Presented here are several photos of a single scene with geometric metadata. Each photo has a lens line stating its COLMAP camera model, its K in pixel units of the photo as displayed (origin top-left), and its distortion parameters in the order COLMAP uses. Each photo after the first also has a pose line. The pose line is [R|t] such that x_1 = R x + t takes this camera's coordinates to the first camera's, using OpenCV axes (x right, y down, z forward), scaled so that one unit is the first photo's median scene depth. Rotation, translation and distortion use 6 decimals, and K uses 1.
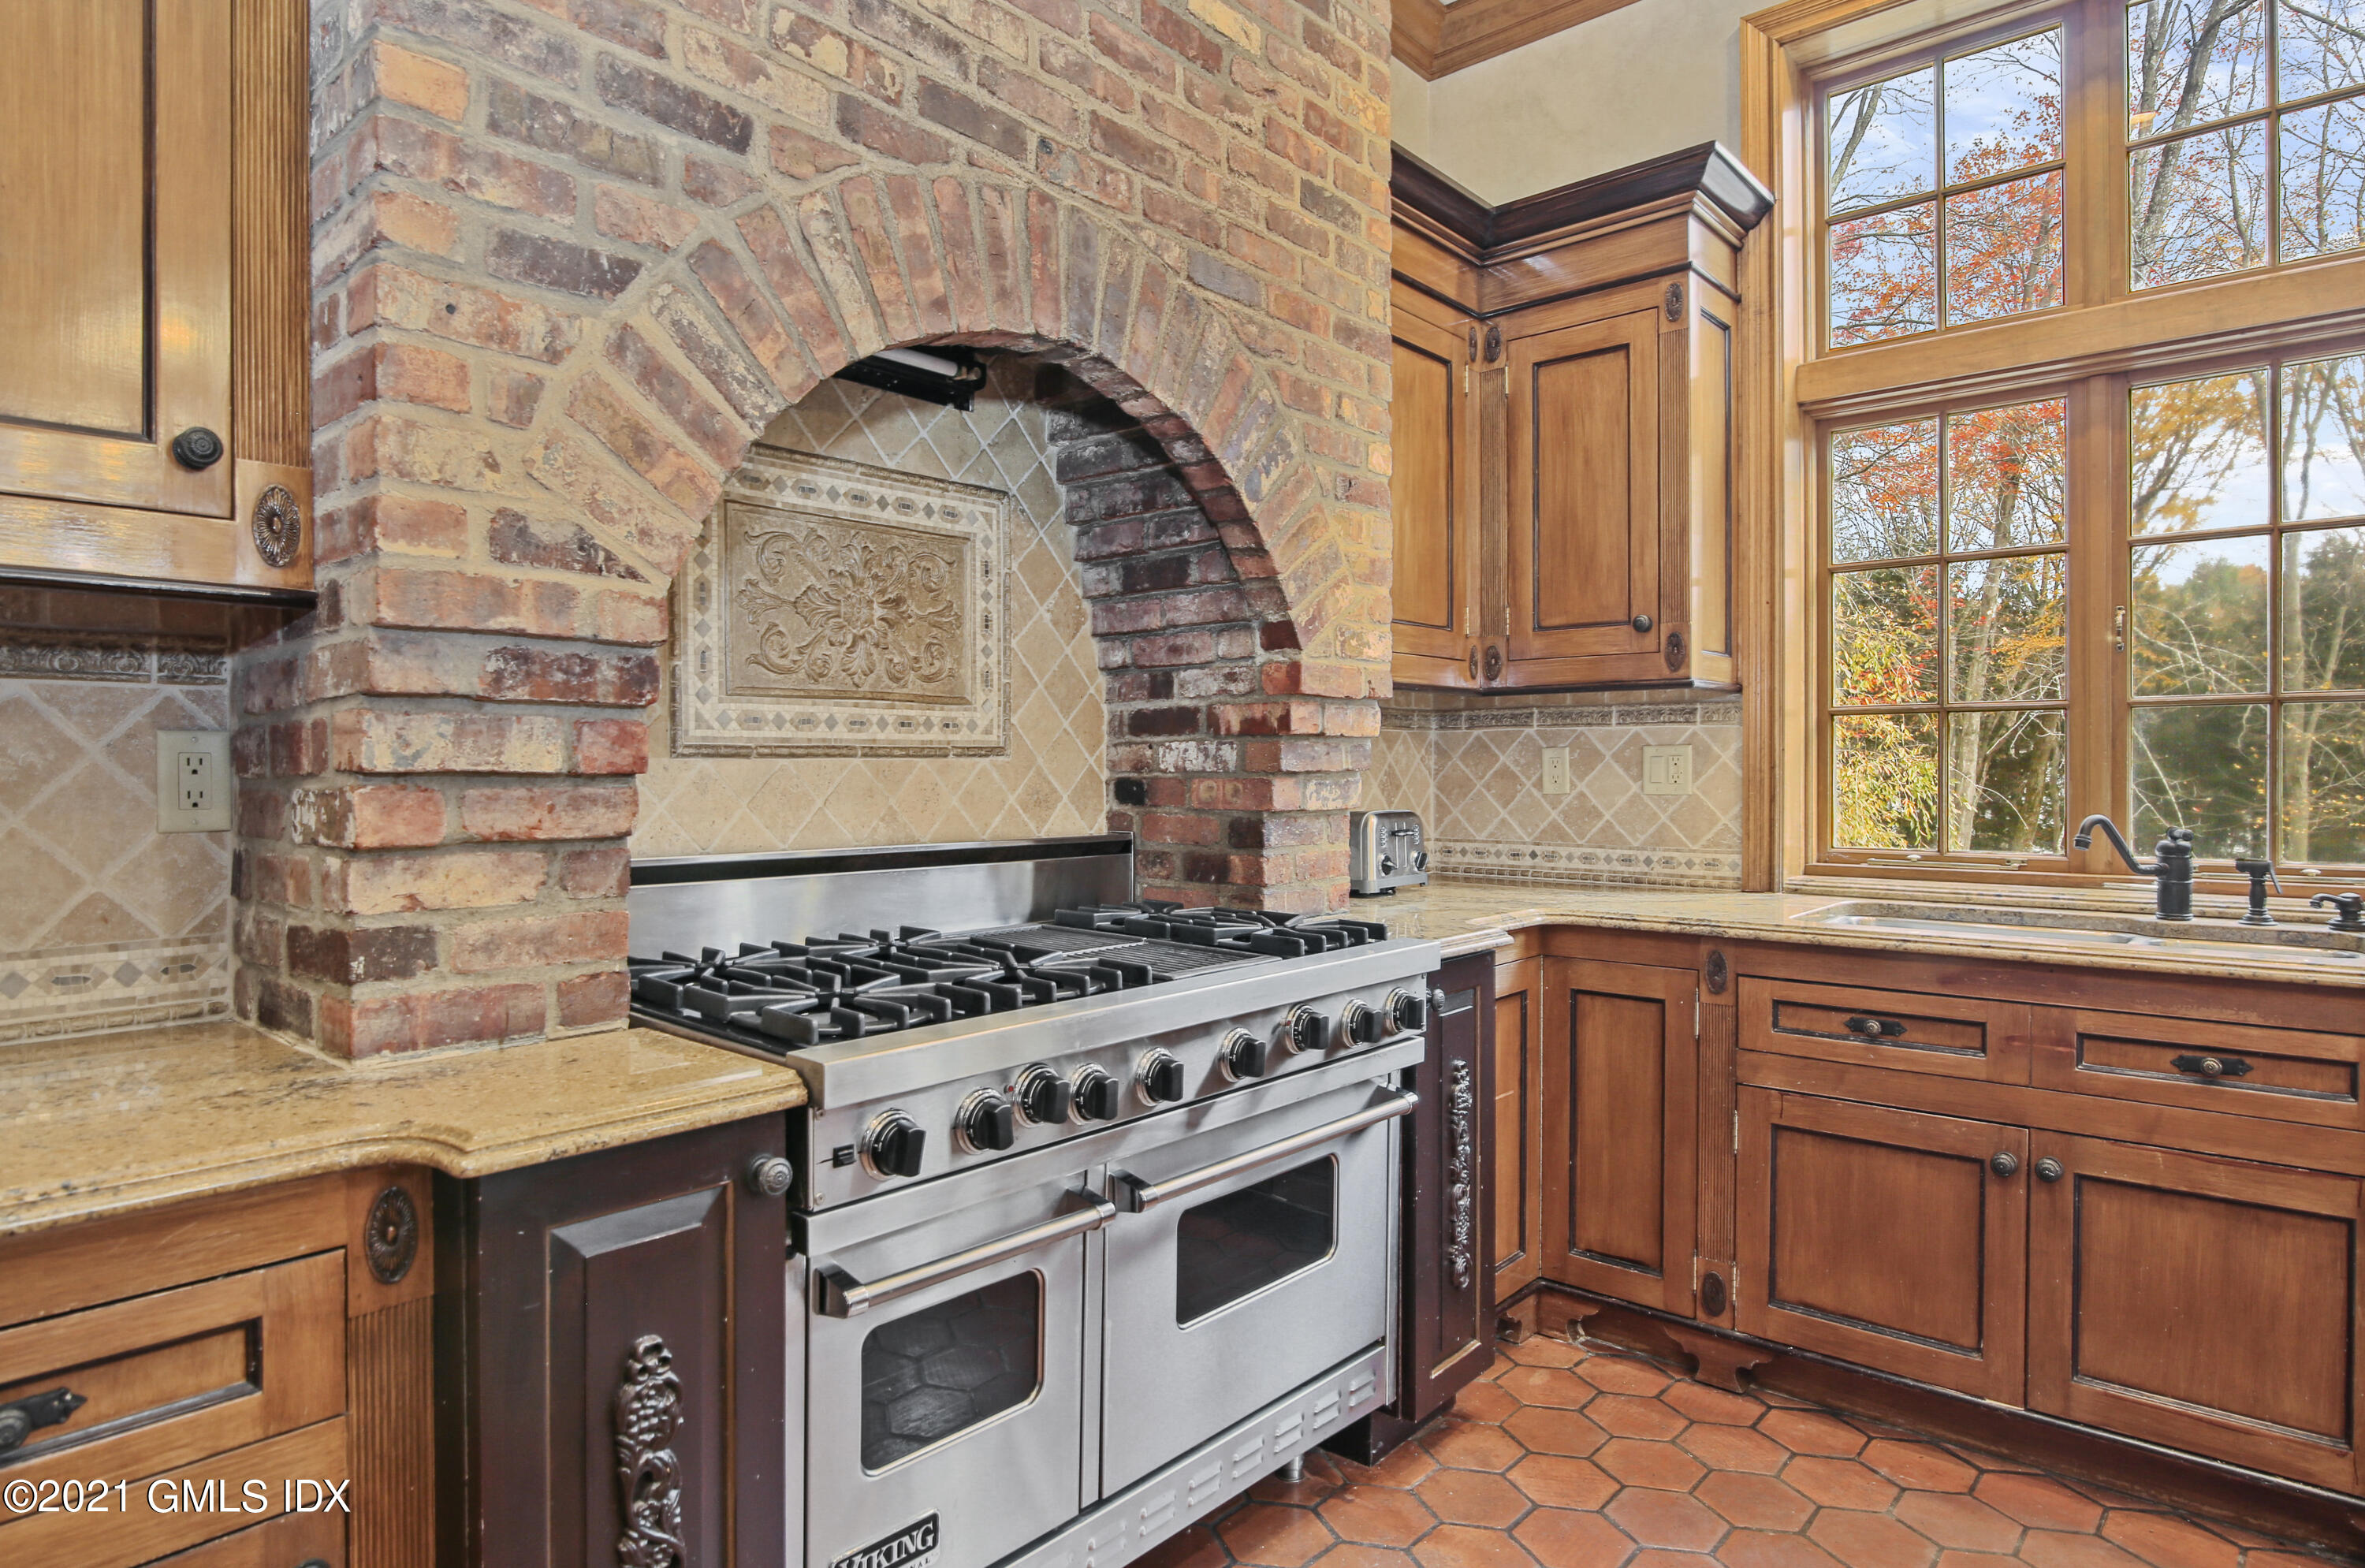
lens RADIAL K [[1379.4, 0, 1178.6], [0, 1379.4, 774.8], [0, 0, 1]] dist [-0.020650, 0.001215]
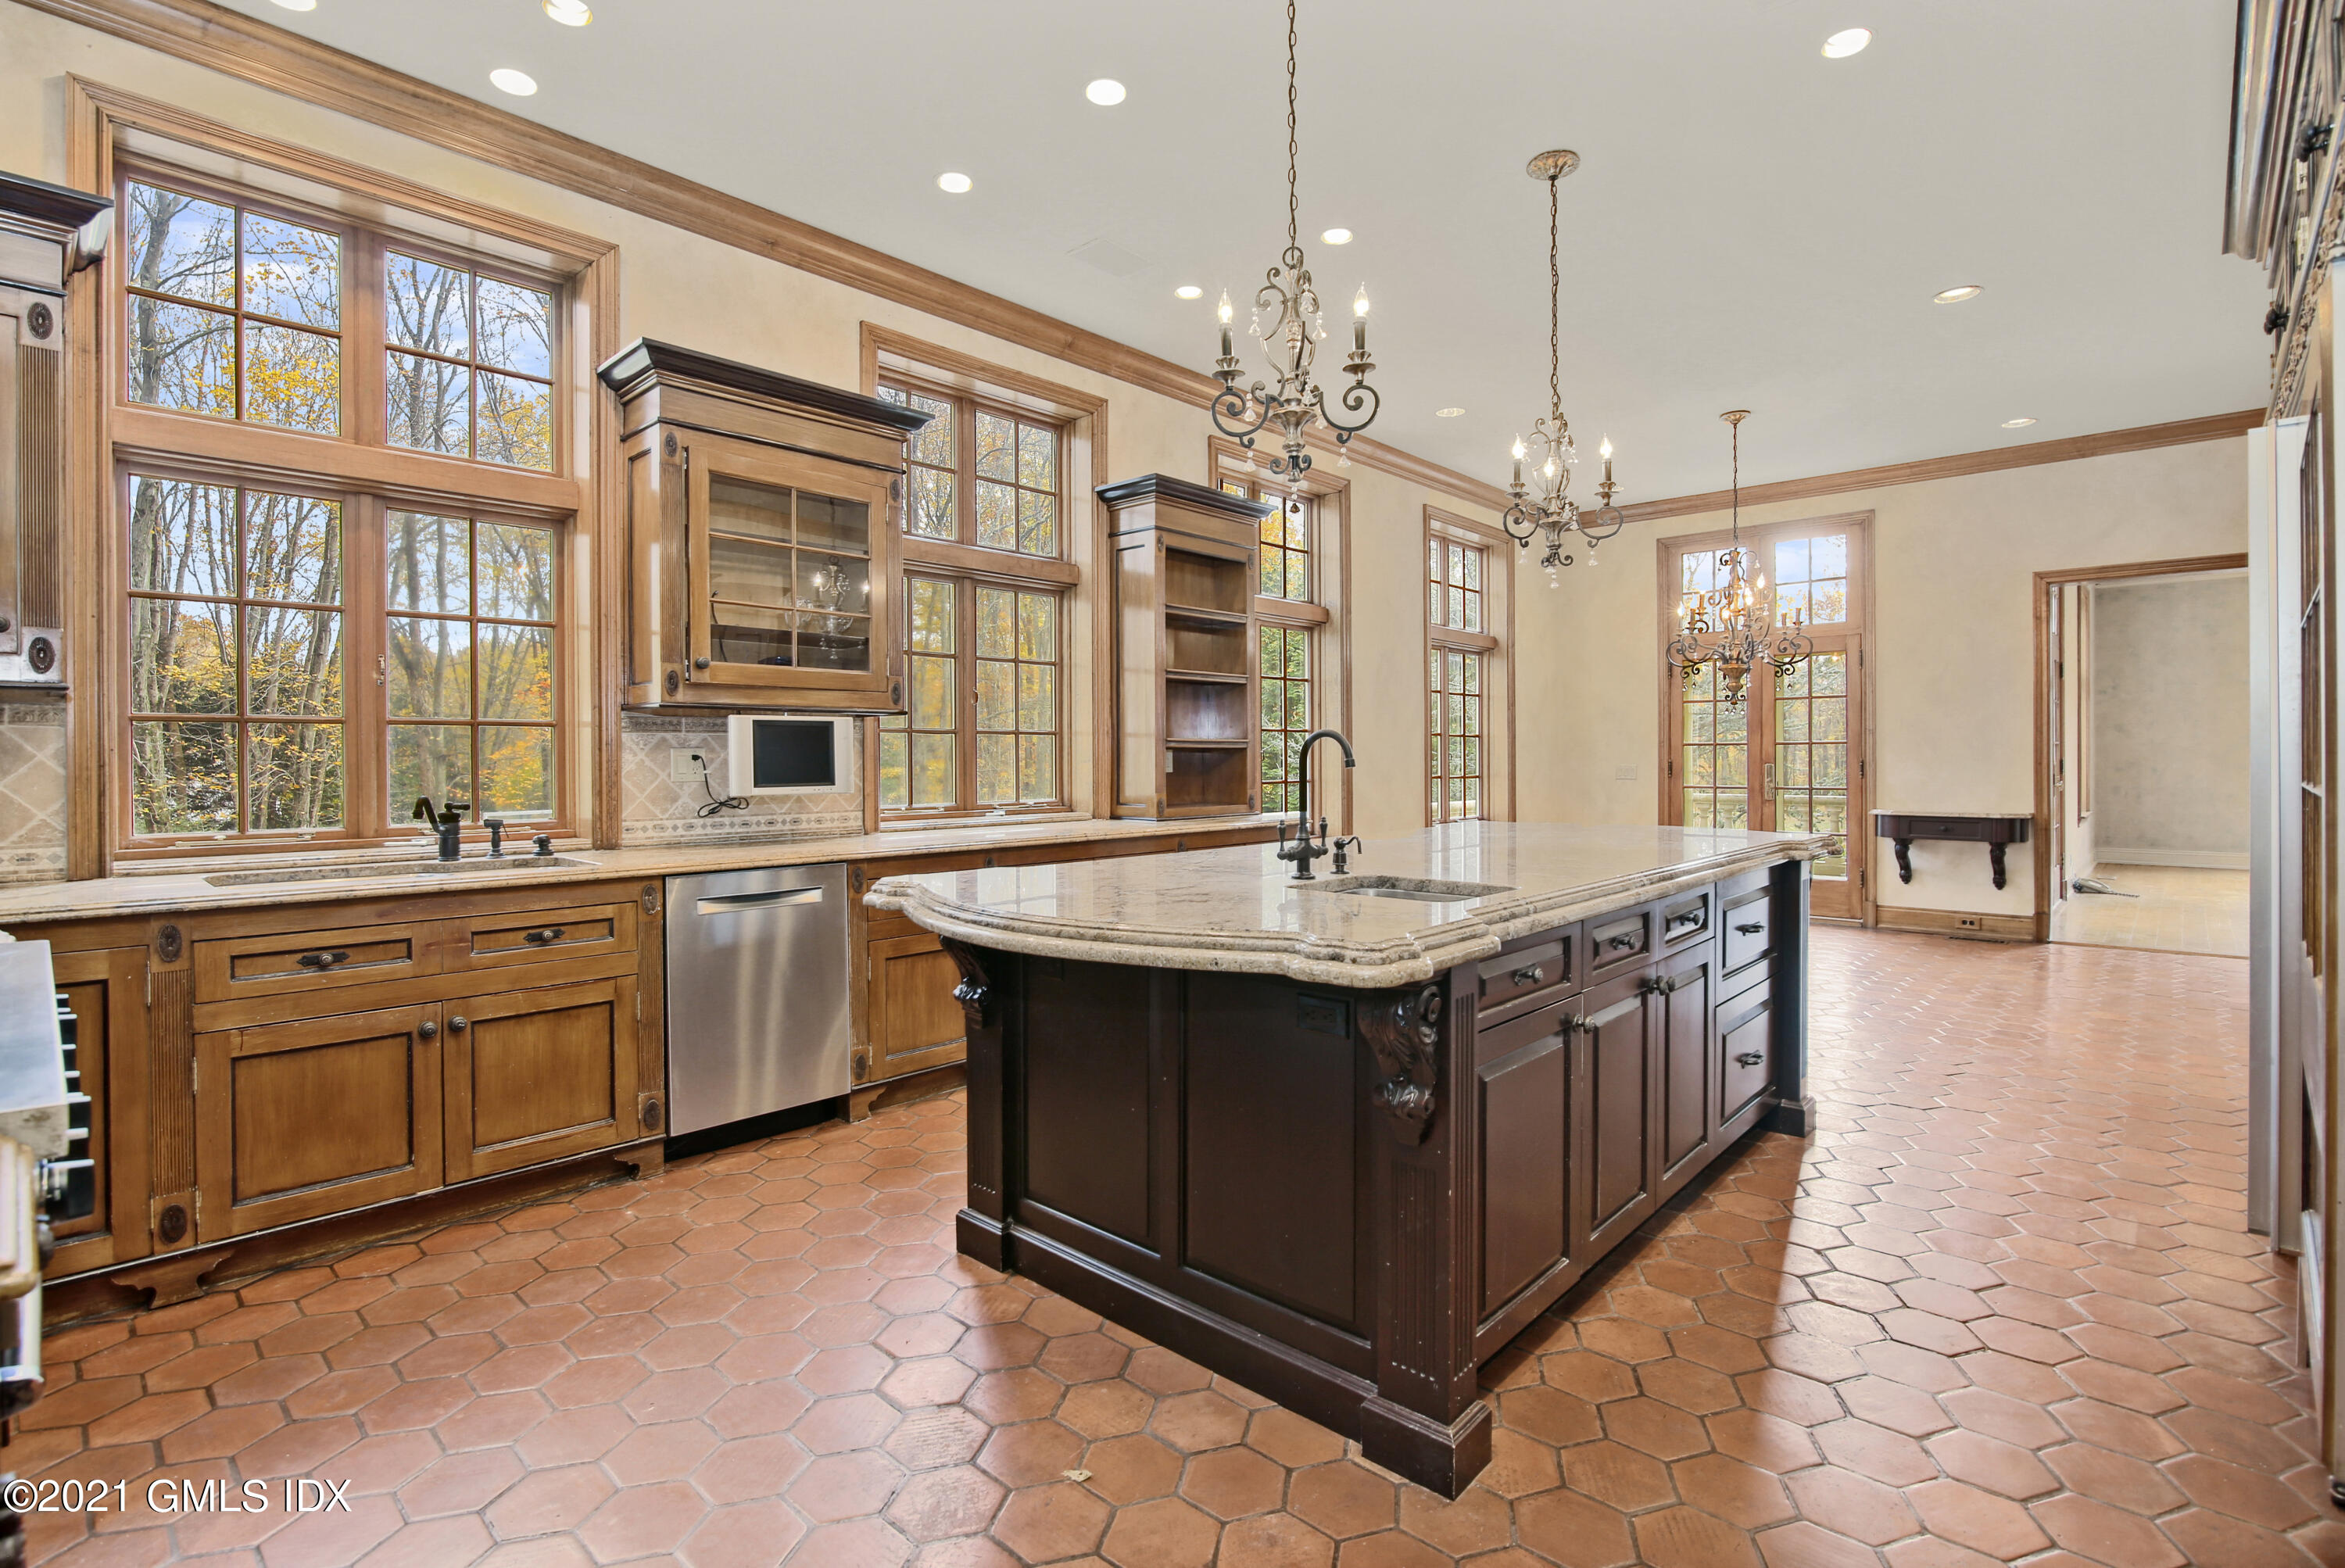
lens RADIAL K [[1088.2, 0, 1171.4], [0, 1088.2, 764.8], [0, 0, 1]] dist [-0.000984, -0.000039]
pose [[0.010911, -0.003120, 0.999936, -0.545452], [0.008528, 0.999959, 0.003027, -0.001747], [-0.999904, 0.008494, 0.010937, 0.159834]]
